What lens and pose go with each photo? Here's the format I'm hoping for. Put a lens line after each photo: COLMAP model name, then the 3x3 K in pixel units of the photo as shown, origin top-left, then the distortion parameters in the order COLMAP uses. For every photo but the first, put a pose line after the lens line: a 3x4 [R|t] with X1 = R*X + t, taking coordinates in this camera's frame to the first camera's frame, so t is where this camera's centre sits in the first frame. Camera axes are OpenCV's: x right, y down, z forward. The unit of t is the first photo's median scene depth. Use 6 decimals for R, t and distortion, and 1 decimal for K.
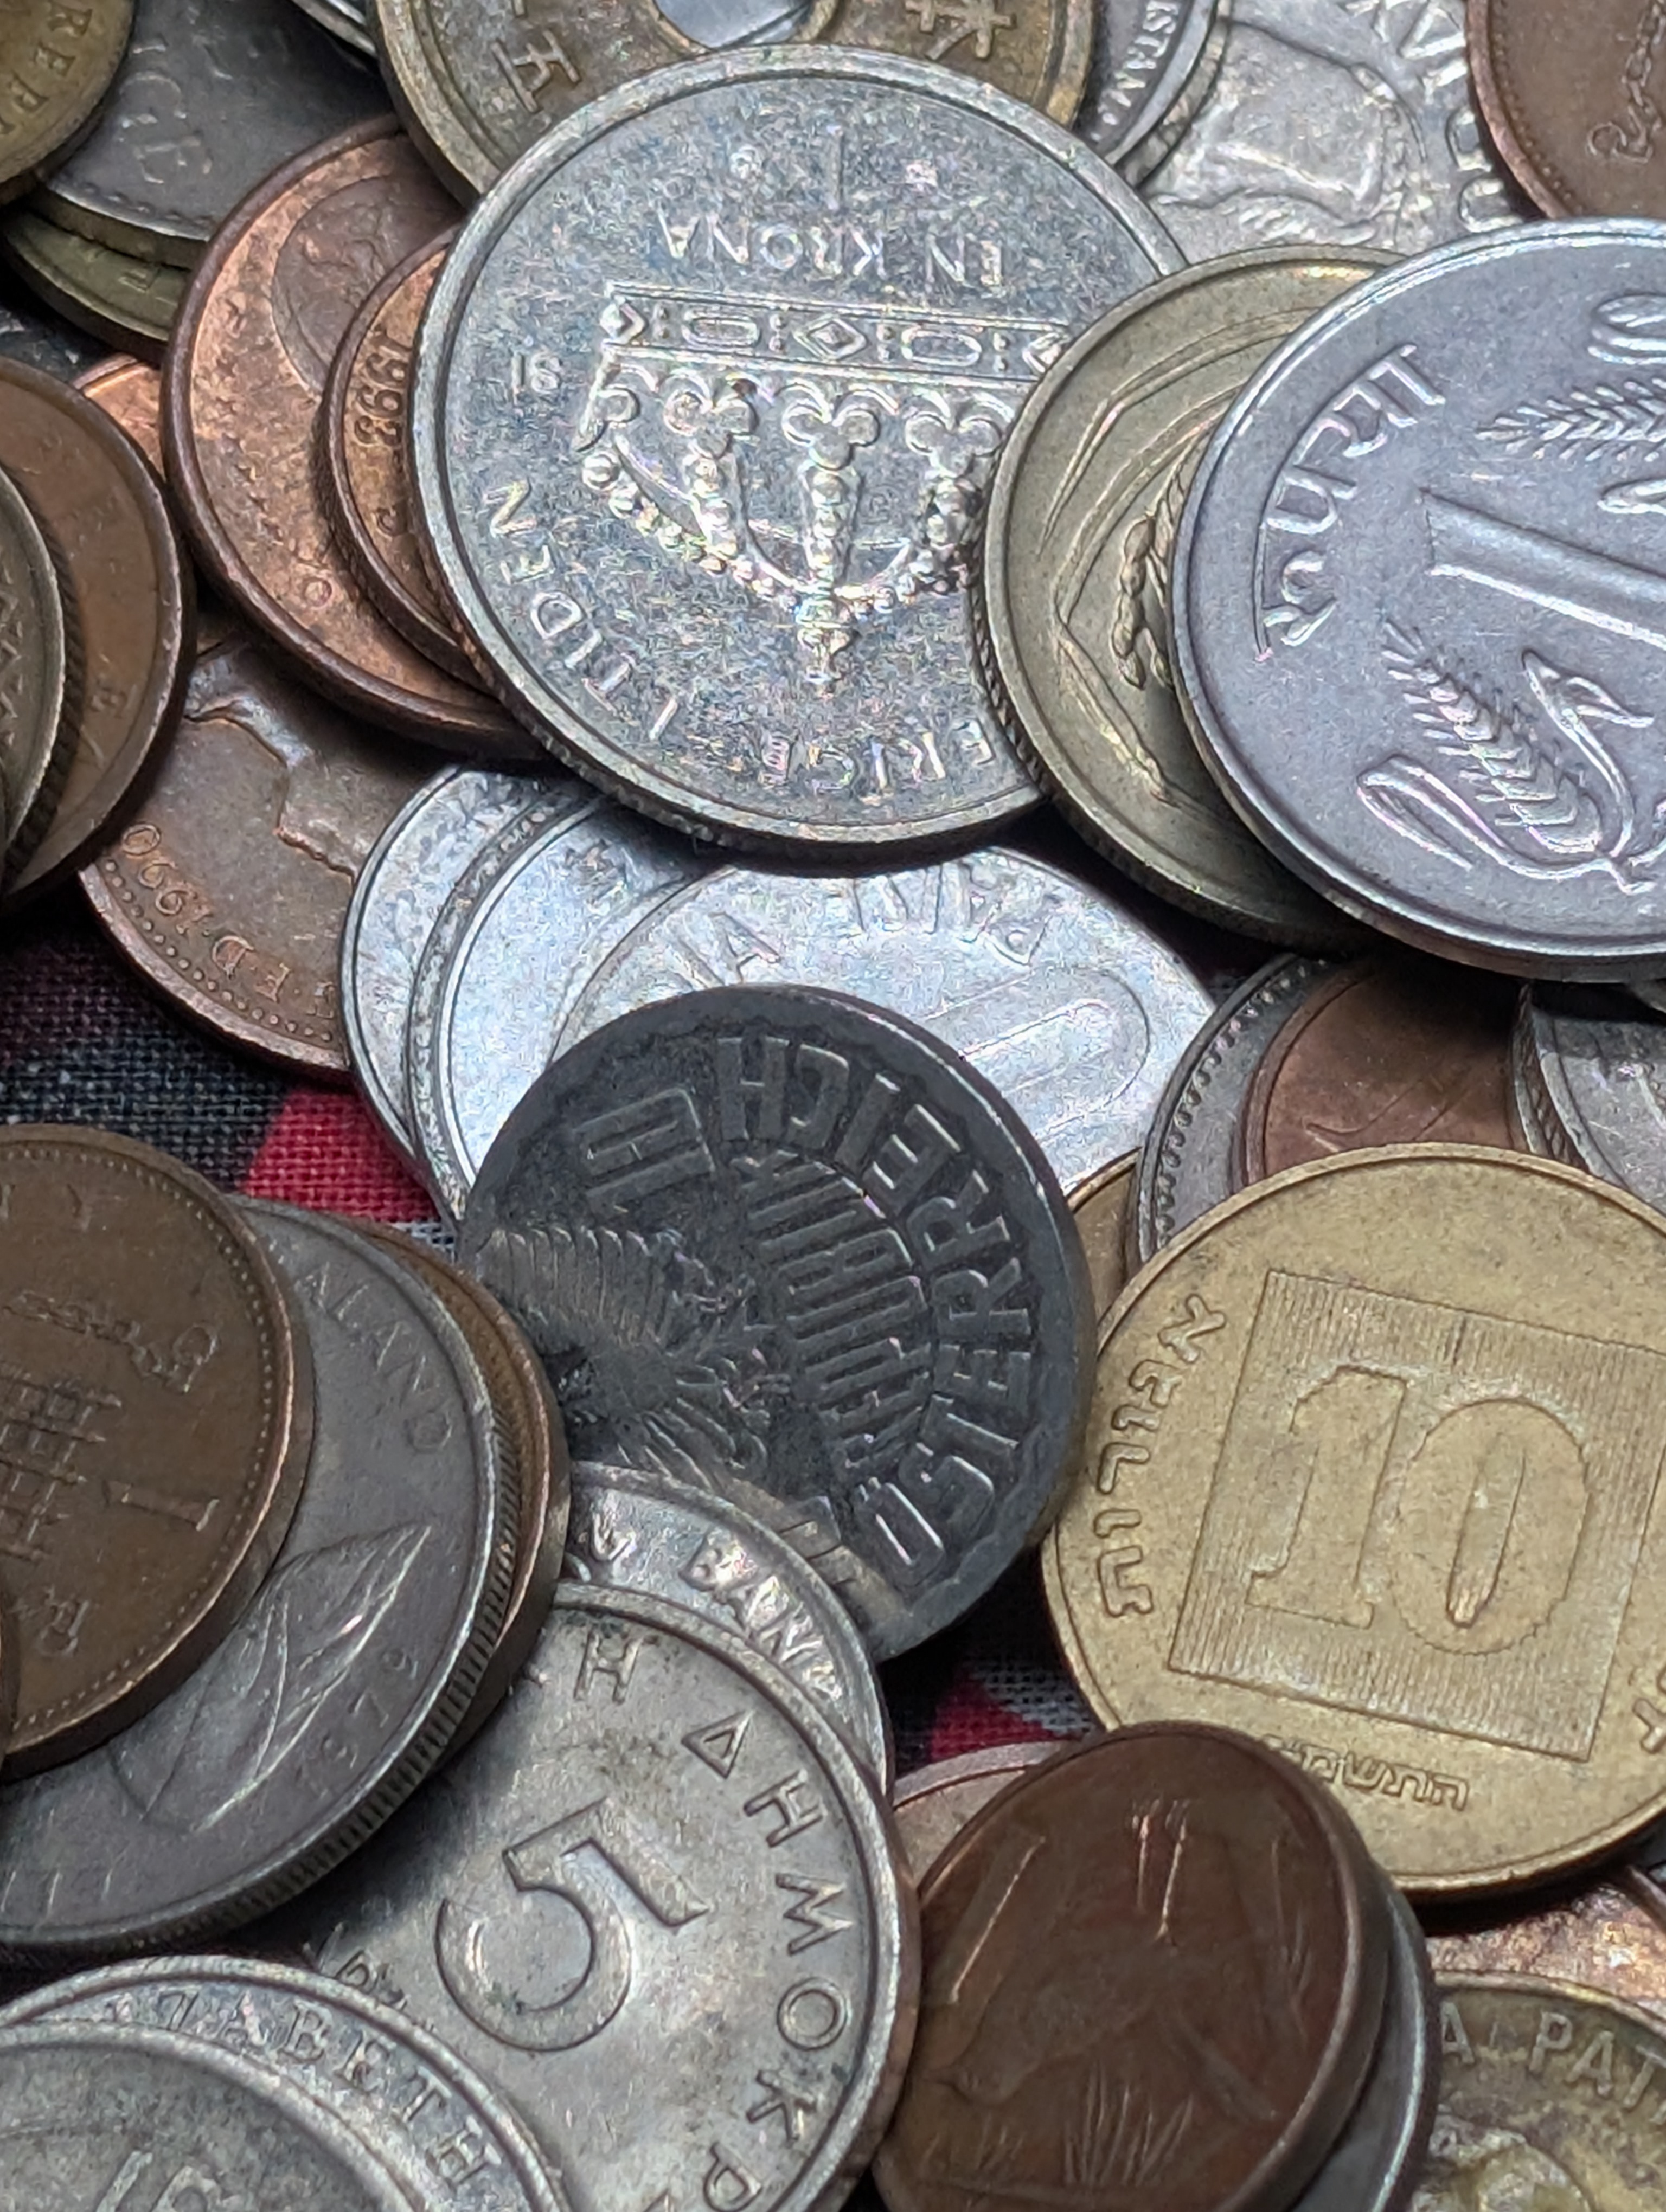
lens RADIAL K [[9087.3, 0, 1031.5], [0, 9087.3, 1107.5], [0, 0, 1]] dist [0.160712, -1.749830]
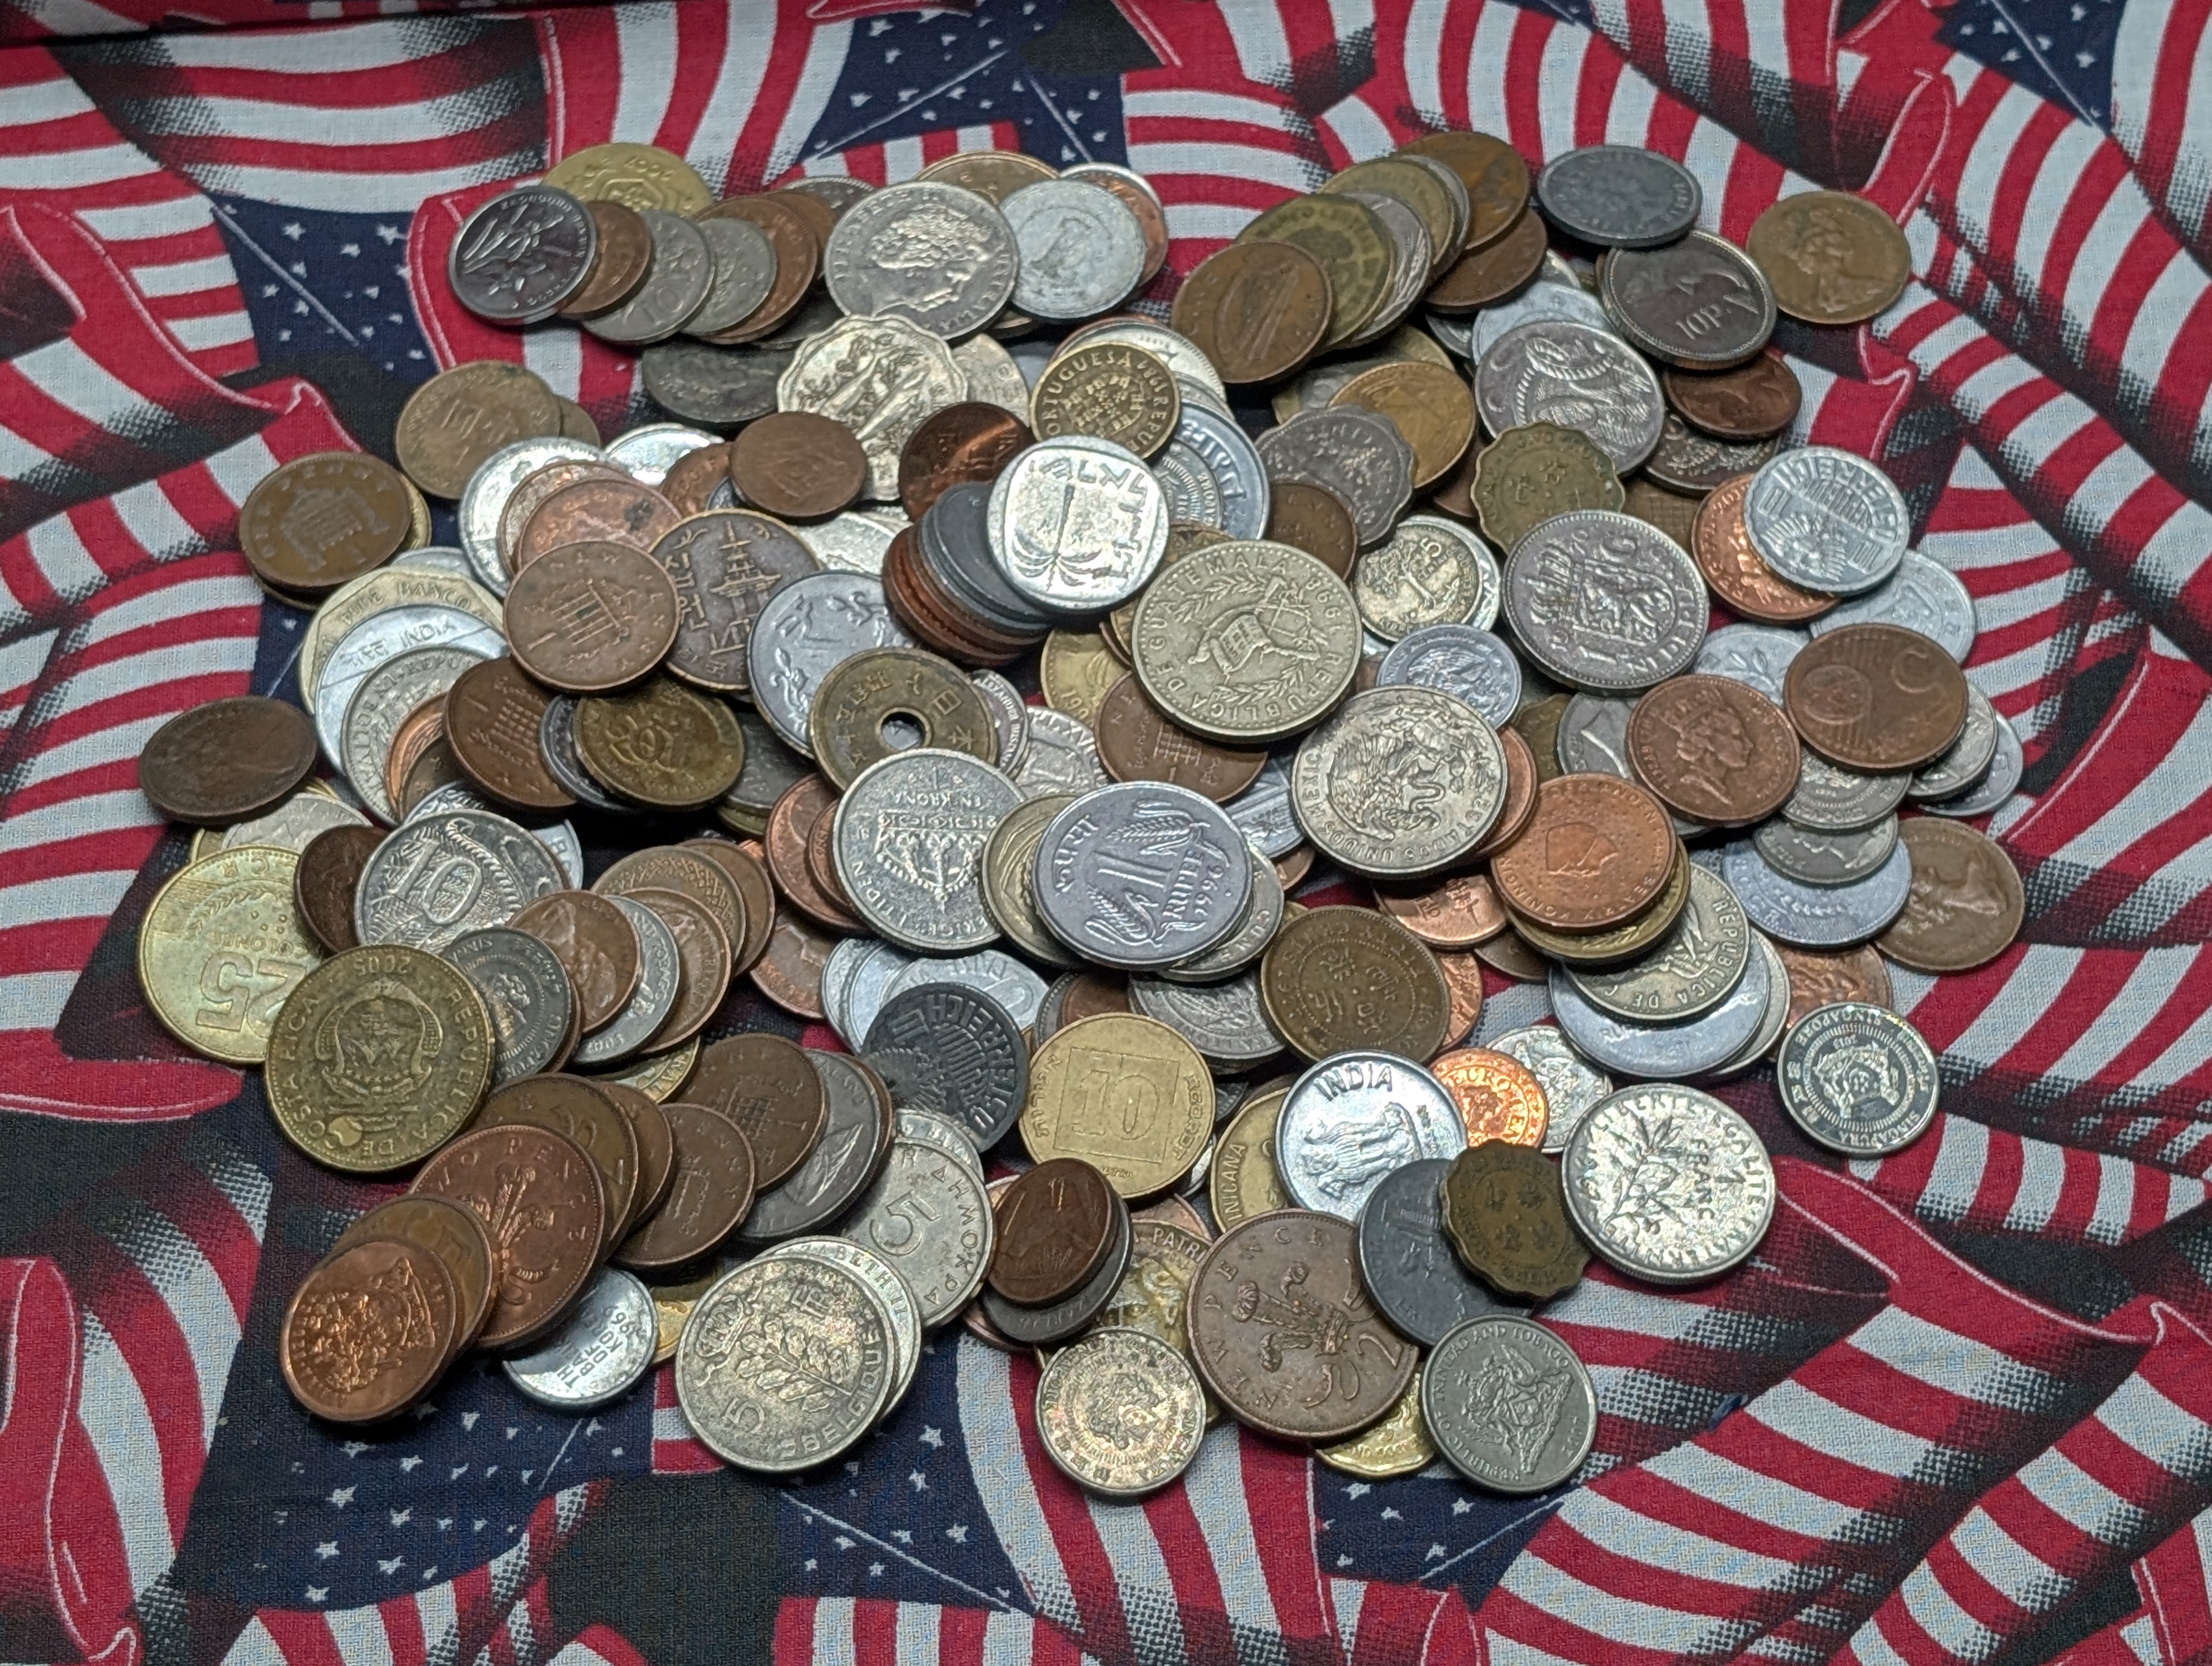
lens RADIAL K [[4185.2, 0, 1106.0], [0, 4185.2, 833.0], [0, 0, 1]] dist [0.084617, -0.074275]
pose [[0.993869, -0.054560, 0.096162, -0.123073], [0.066804, 0.989380, -0.129092, 0.154859], [-0.088098, 0.134725, 0.986959, -0.761340]]
